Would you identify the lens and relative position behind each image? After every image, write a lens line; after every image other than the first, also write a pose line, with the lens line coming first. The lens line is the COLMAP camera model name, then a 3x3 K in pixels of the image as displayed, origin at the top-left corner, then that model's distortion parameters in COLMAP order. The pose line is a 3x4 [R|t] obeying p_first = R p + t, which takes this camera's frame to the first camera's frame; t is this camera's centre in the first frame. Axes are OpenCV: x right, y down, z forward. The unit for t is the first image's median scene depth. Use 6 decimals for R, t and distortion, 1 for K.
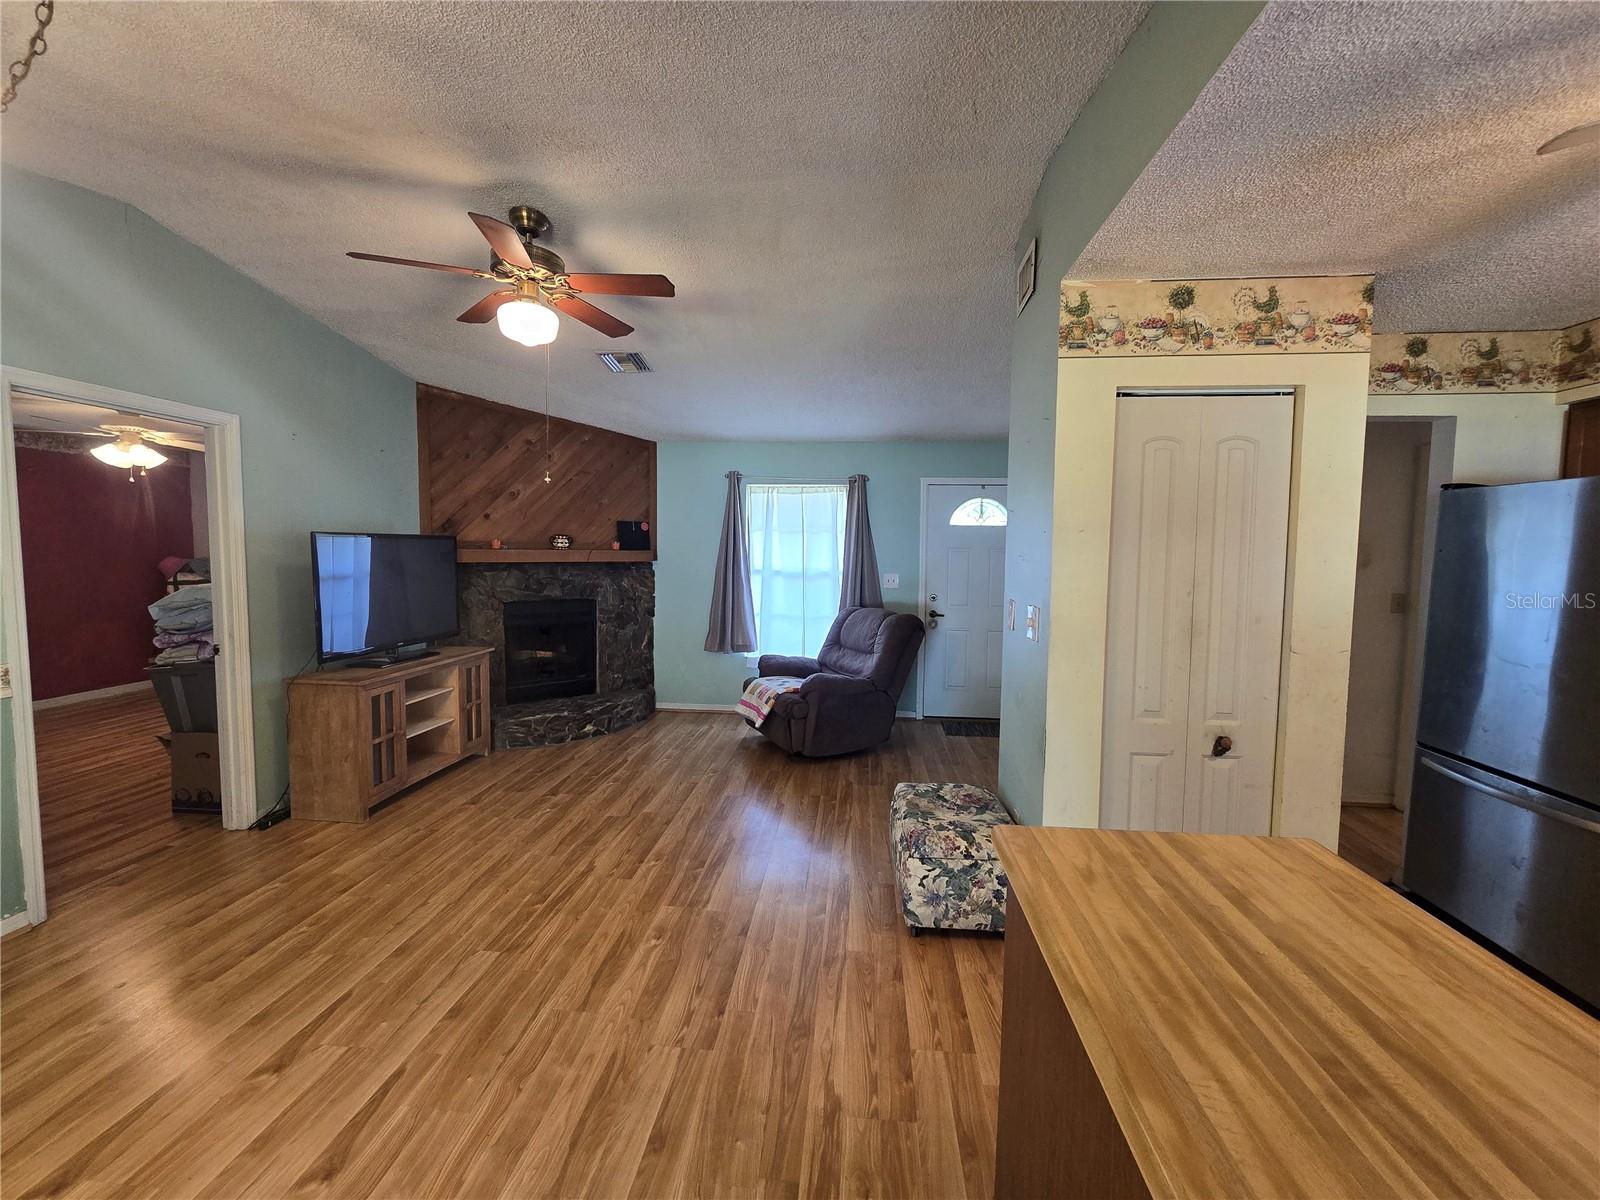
lens RADIAL K [[655.7, 0, 799.8], [0, 655.7, 589.2], [0, 0, 1]] dist [-0.001417, -0.001226]
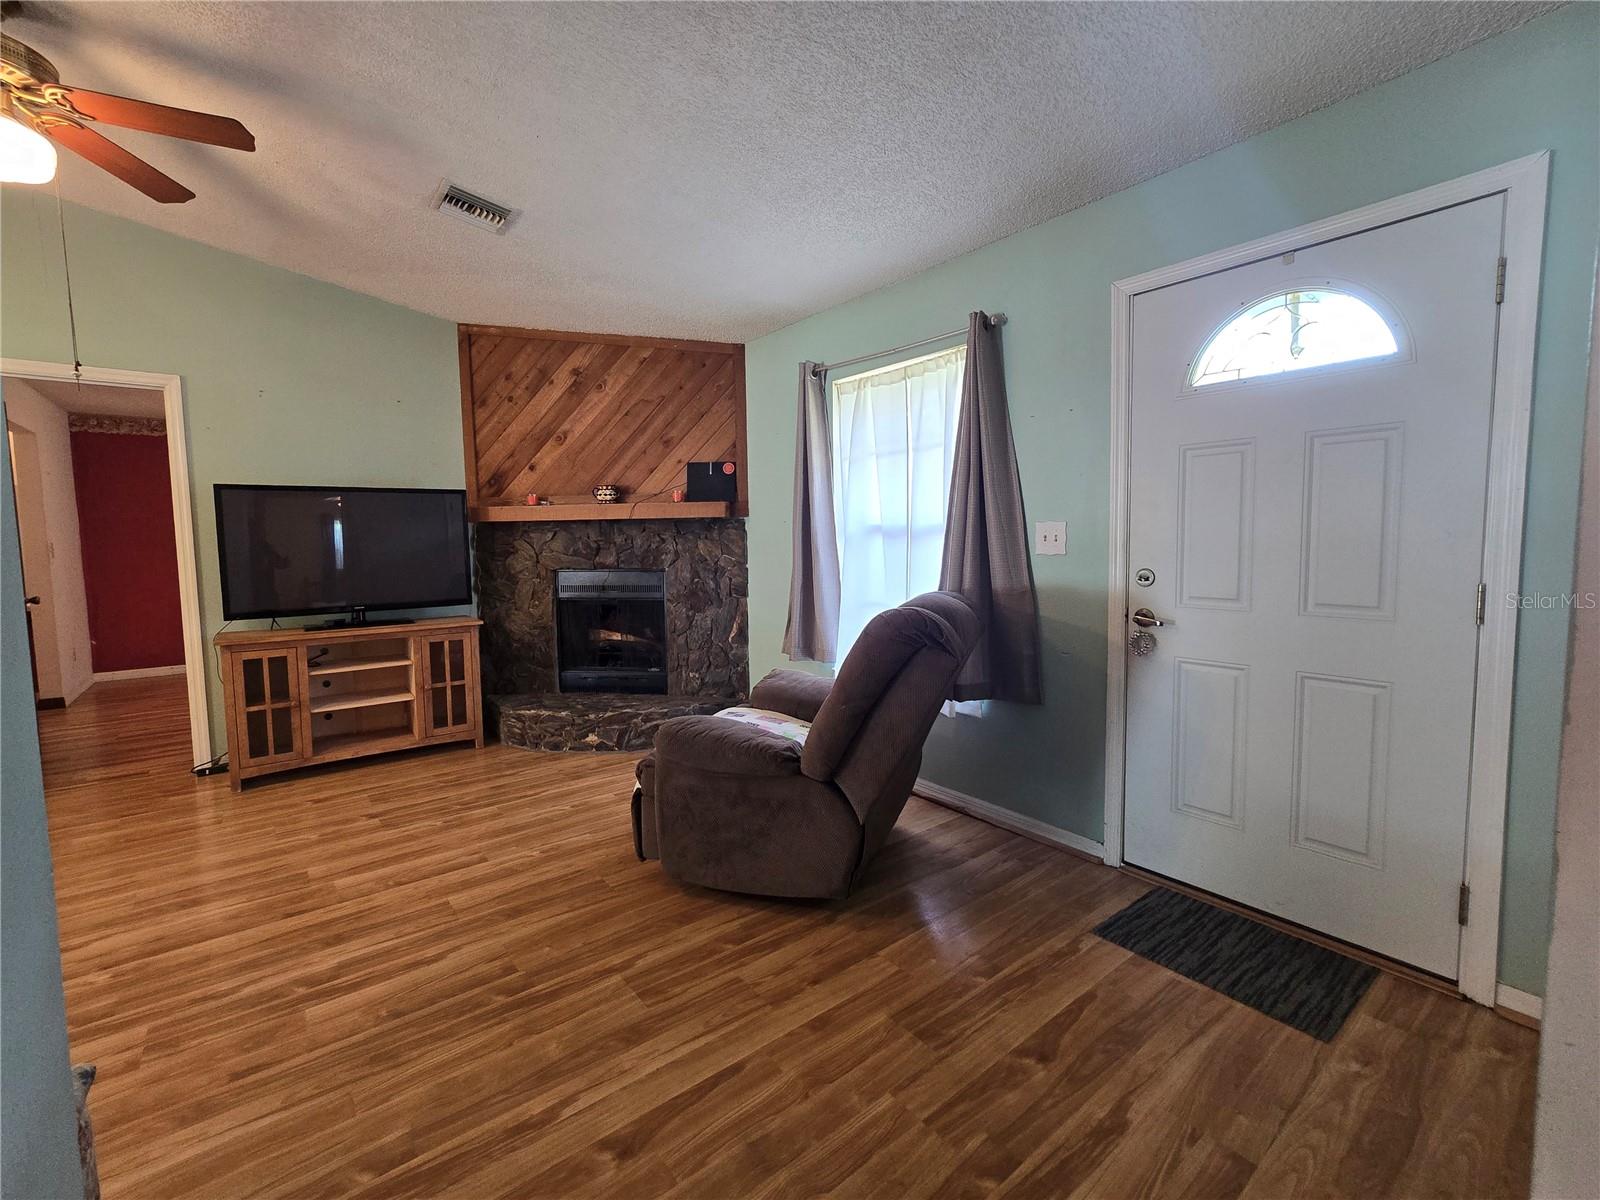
lens RADIAL K [[692.2, 0, 801.0], [0, 692.2, 589.2], [0, 0, 1]] dist [-0.002587, -0.000068]
pose [[0.690660, 0.033337, -0.722411, 0.461012], [-0.021503, 0.999442, 0.025564, 0.017351], [0.722860, -0.002122, 0.690991, 0.700778]]
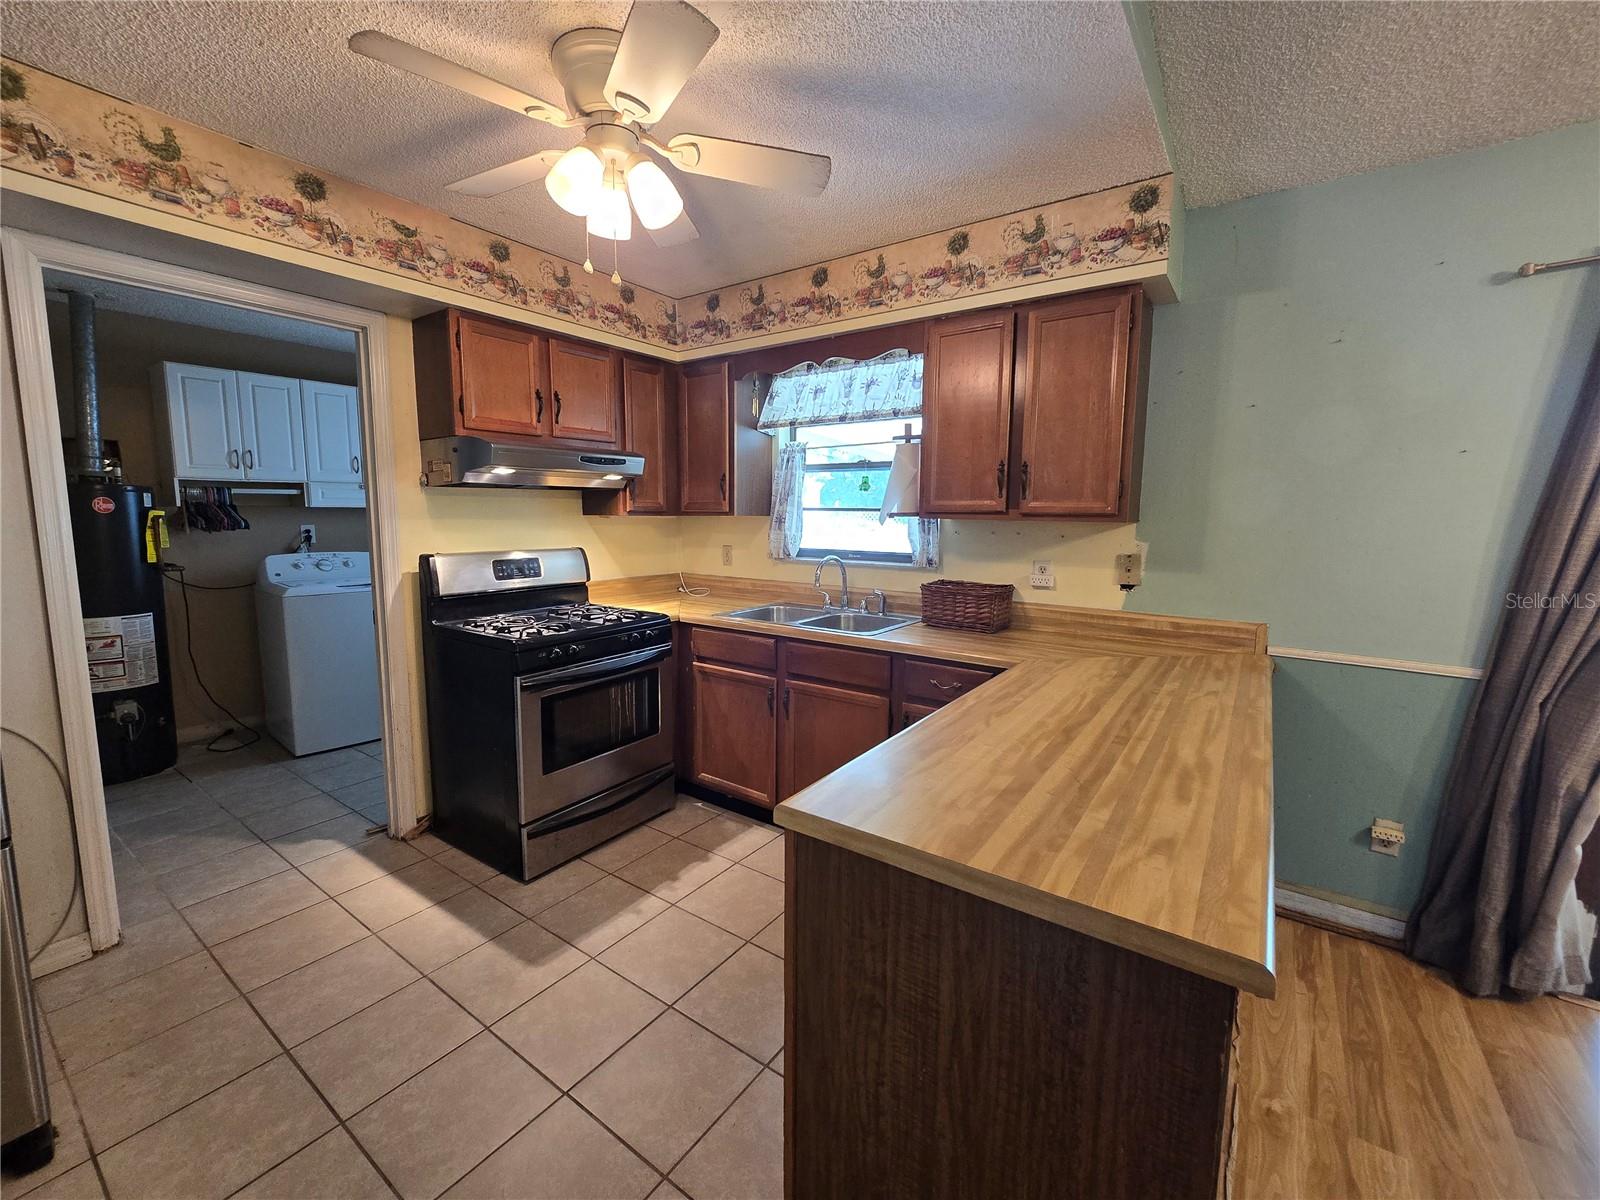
lens RADIAL K [[655.7, 0, 798.3], [0, 655.7, 590.2], [0, 0, 1]] dist [-0.001417, -0.001226]
pose [[-0.861660, -0.078356, 0.501401, 0.118204], [0.013505, 0.984118, 0.177001, -0.001697], [-0.507306, 0.159286, -0.846917, 0.484703]]
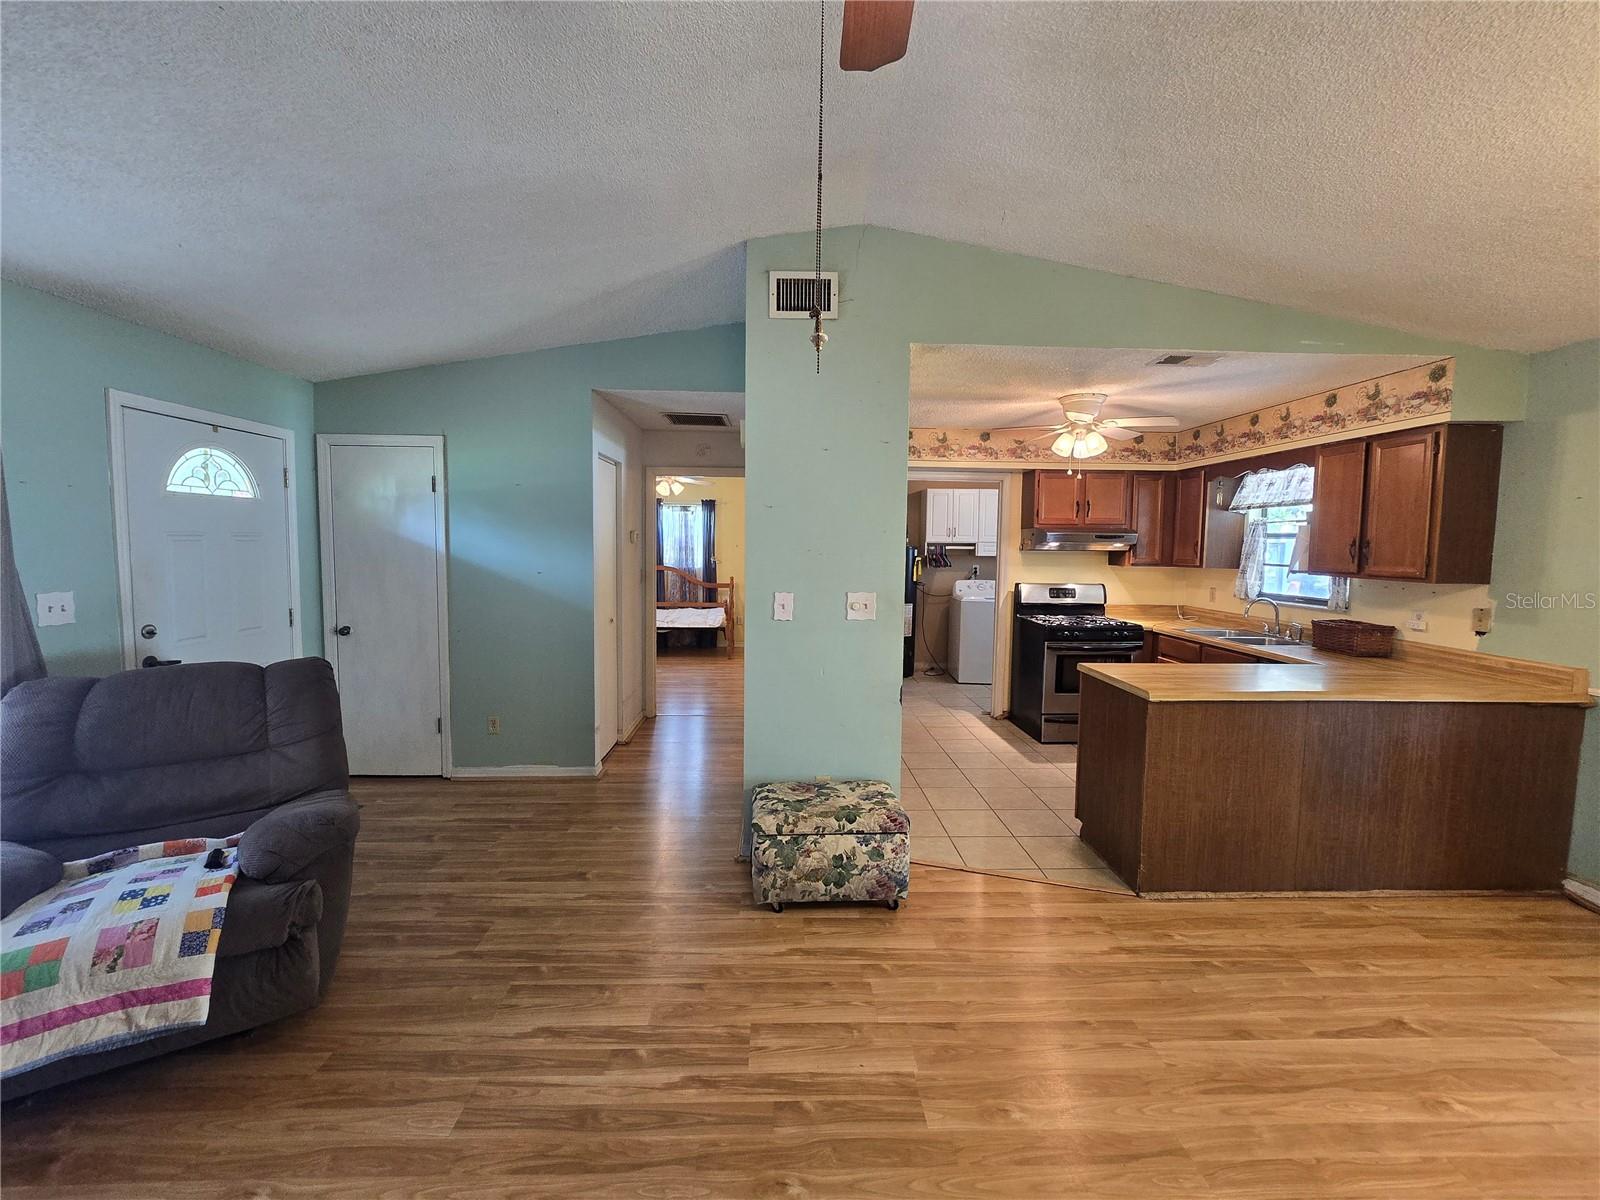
lens RADIAL K [[655.7, 0, 804.2], [0, 655.7, 589.1], [0, 0, 1]] dist [-0.001417, -0.001226]
pose [[-0.128514, -0.083614, 0.988177, -0.460561], [0.048365, 0.994725, 0.090458, -0.052889], [-0.990528, 0.059418, -0.123792, 0.701258]]
